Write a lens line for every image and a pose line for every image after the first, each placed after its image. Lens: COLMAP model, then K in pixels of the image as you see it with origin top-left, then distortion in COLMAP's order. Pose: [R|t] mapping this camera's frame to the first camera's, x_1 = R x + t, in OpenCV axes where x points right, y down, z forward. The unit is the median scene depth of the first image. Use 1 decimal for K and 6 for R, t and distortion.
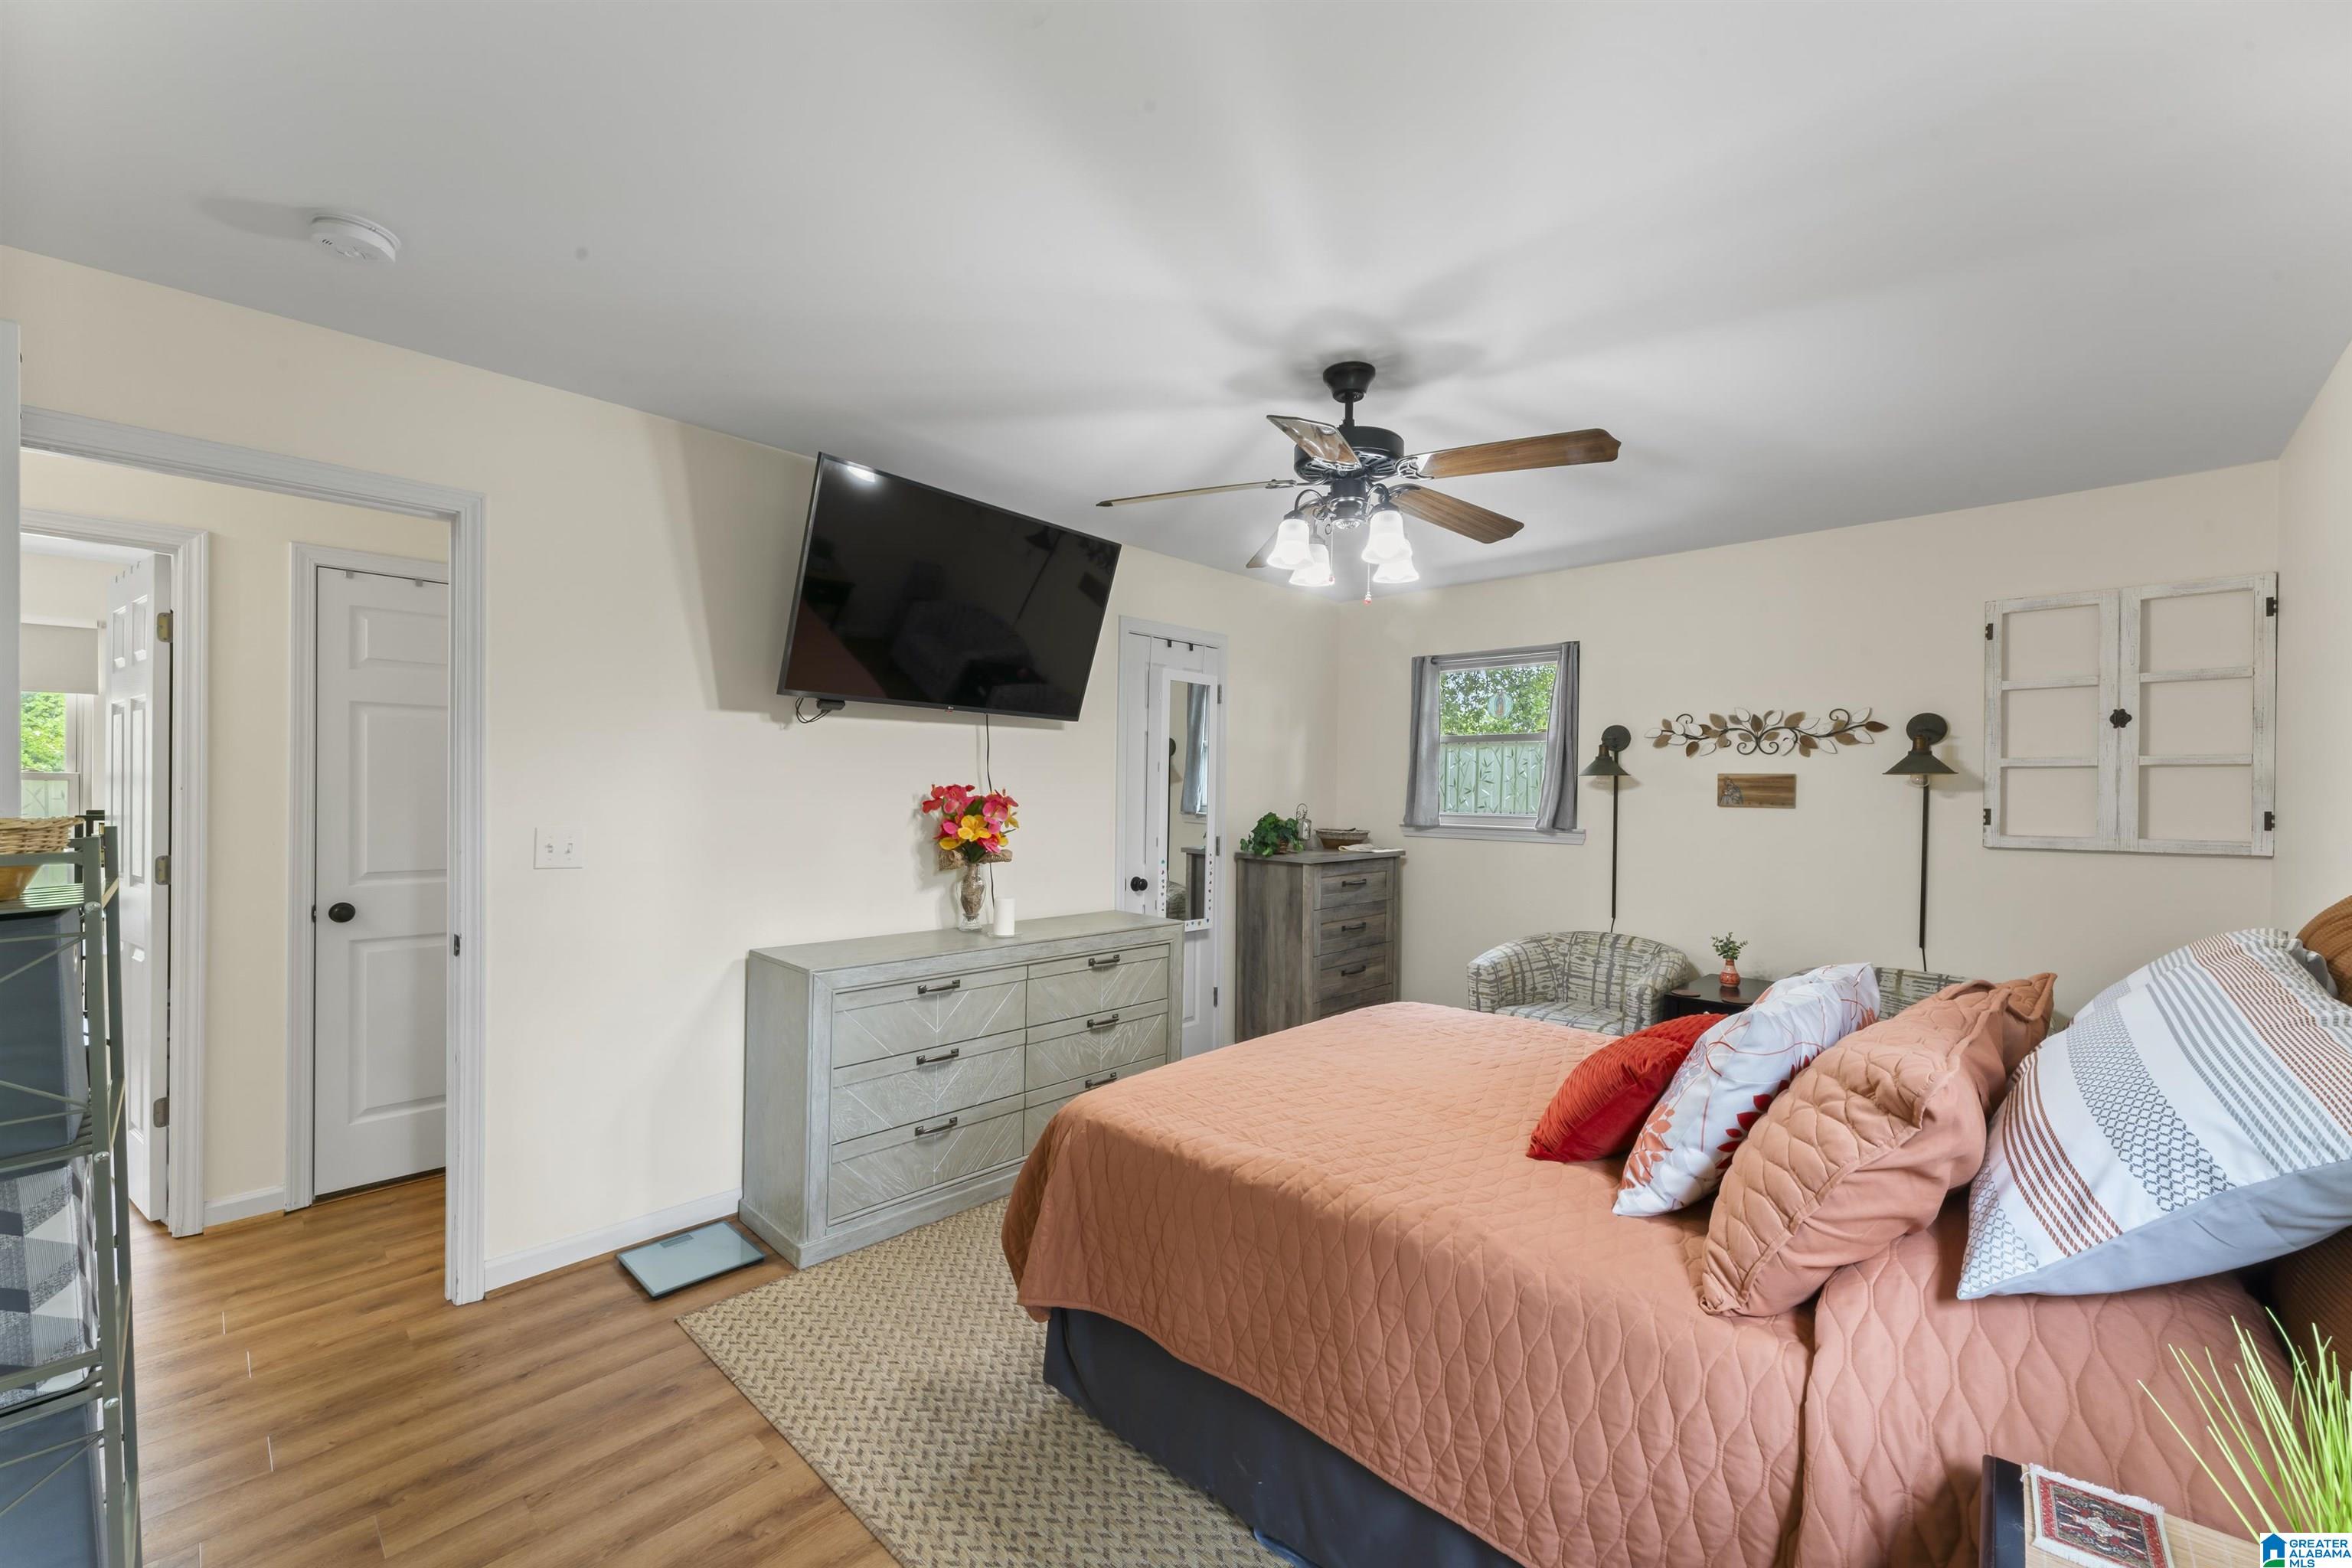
lens RADIAL K [[941.4, 0, 1177.4], [0, 941.4, 793.9], [0, 0, 1]] dist [0.002162, 0.000164]
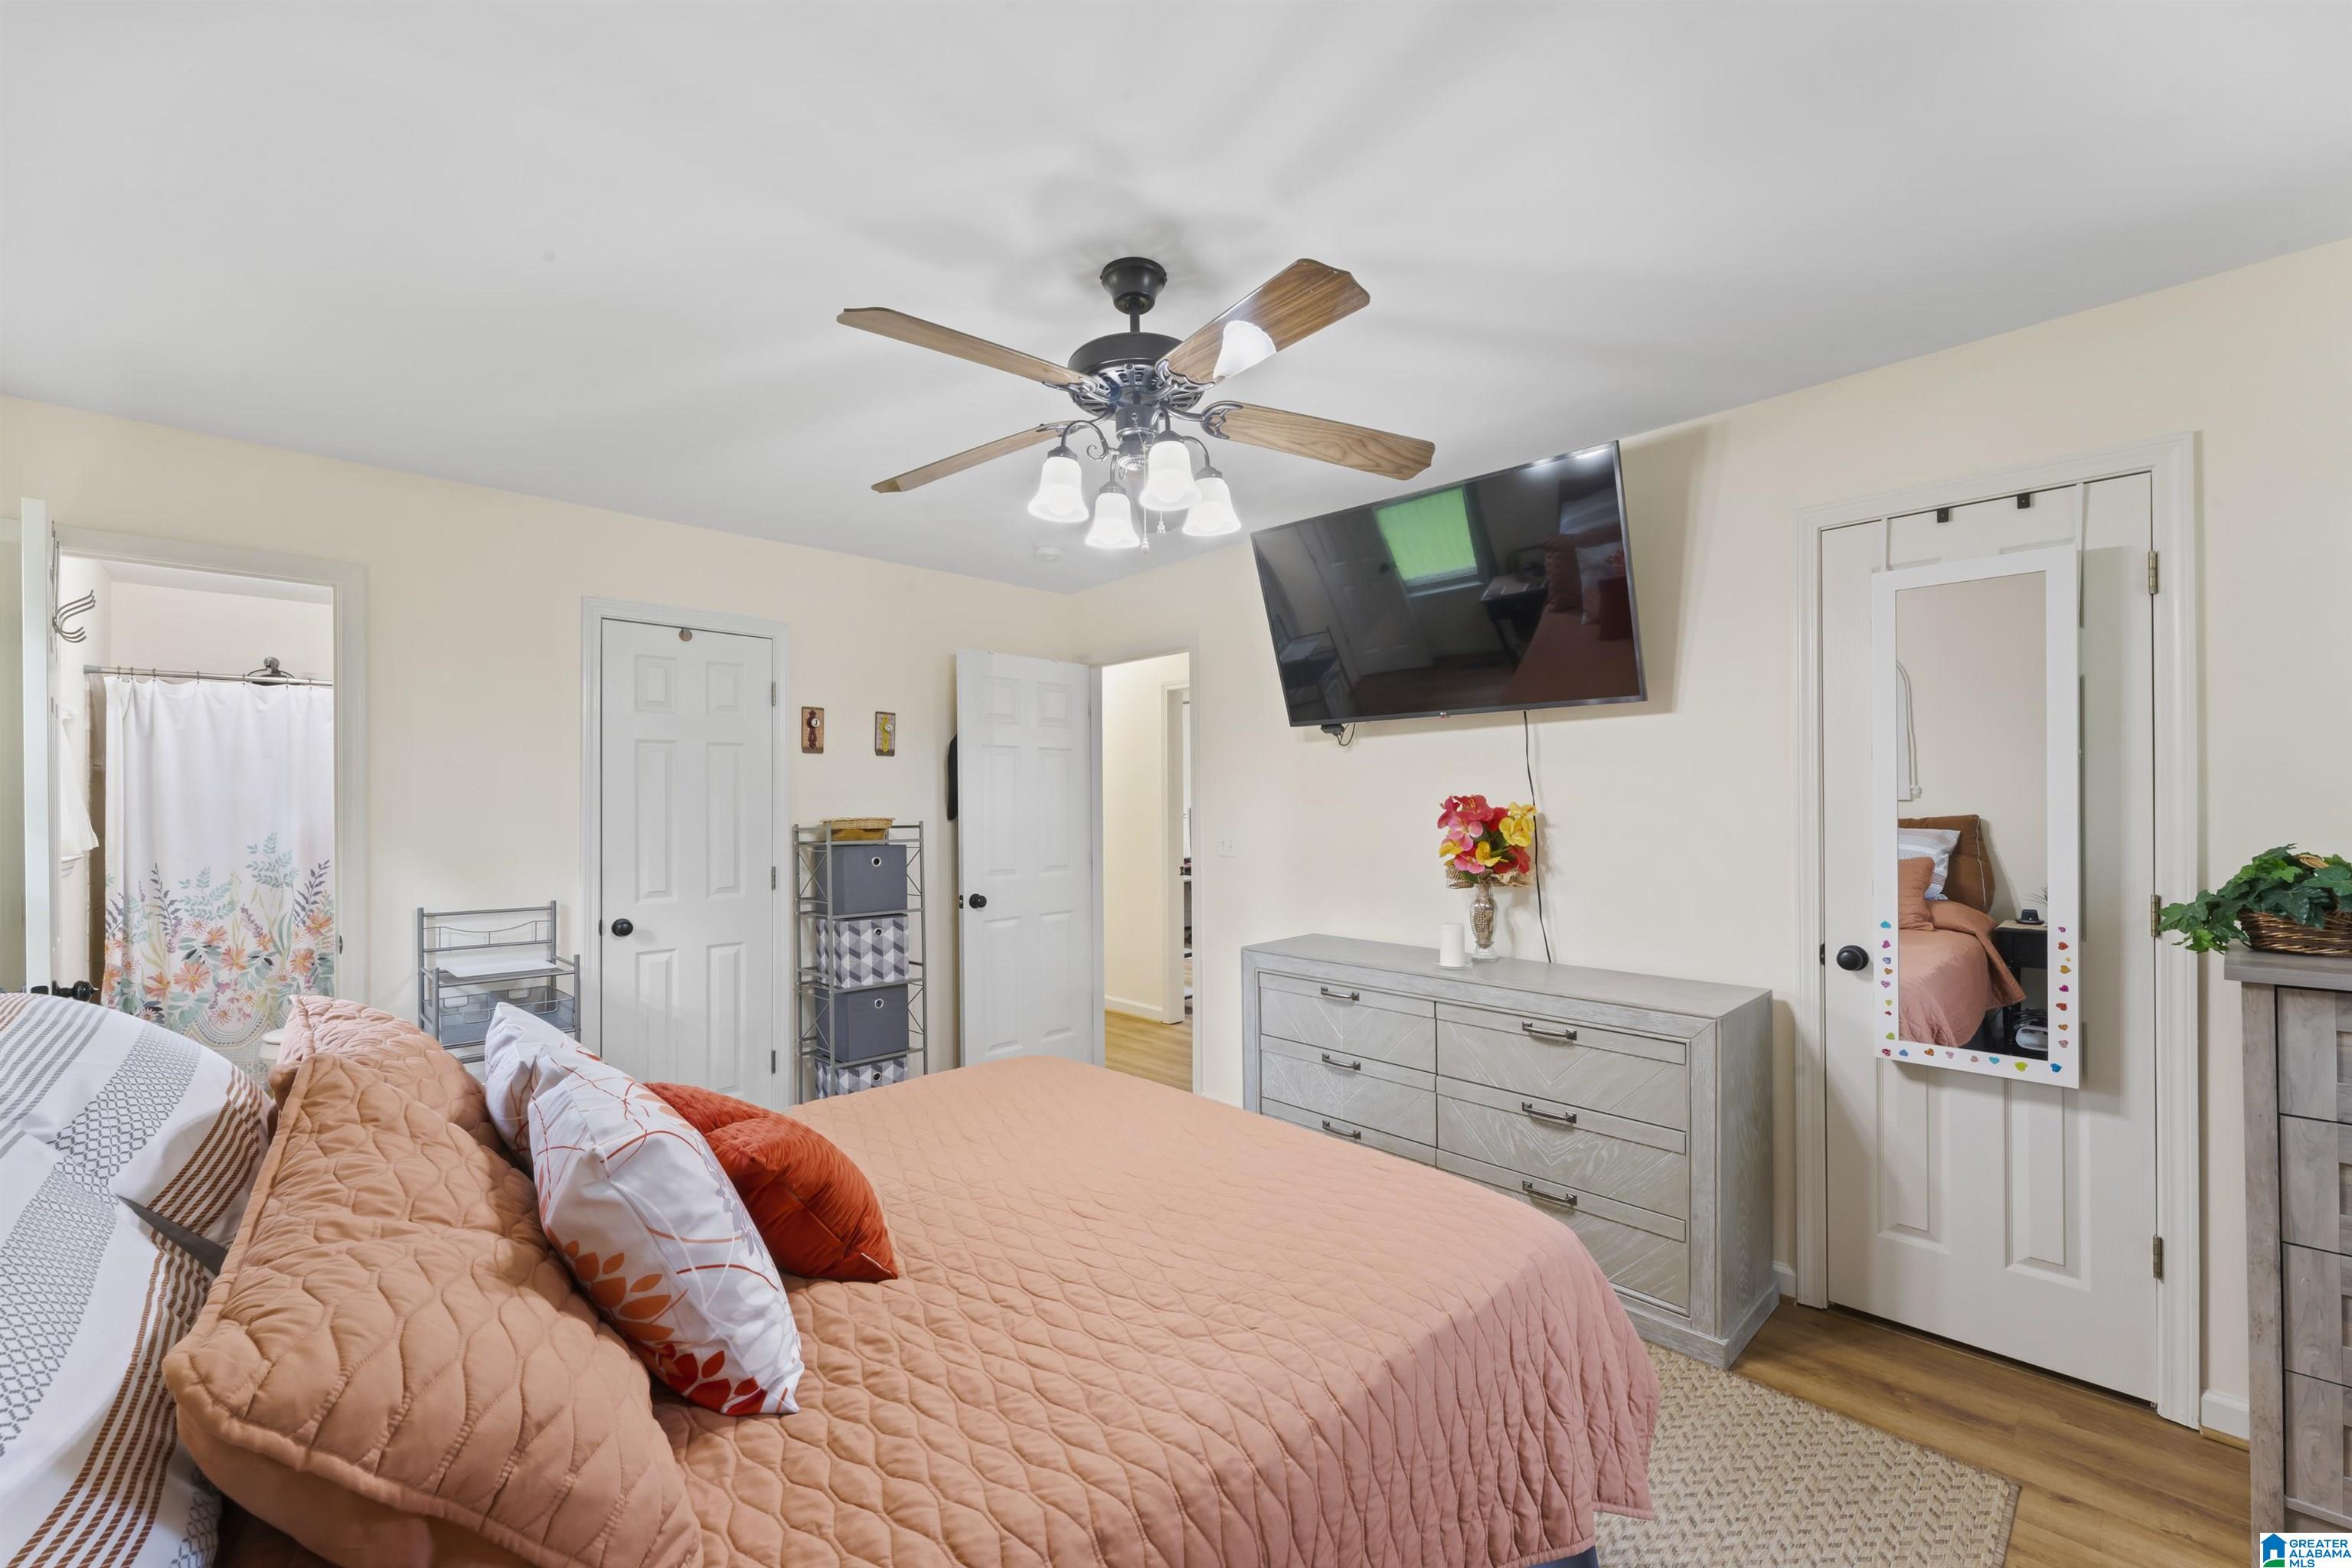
lens RADIAL K [[941.4, 0, 1177.4], [0, 941.4, 793.9], [0, 0, 1]] dist [0.002162, 0.000164]
pose [[-0.047837, -0.022740, -0.998596, 0.653846], [0.002658, 0.999734, -0.022893, 0.008577], [0.998852, -0.003749, -0.047764, 0.726069]]
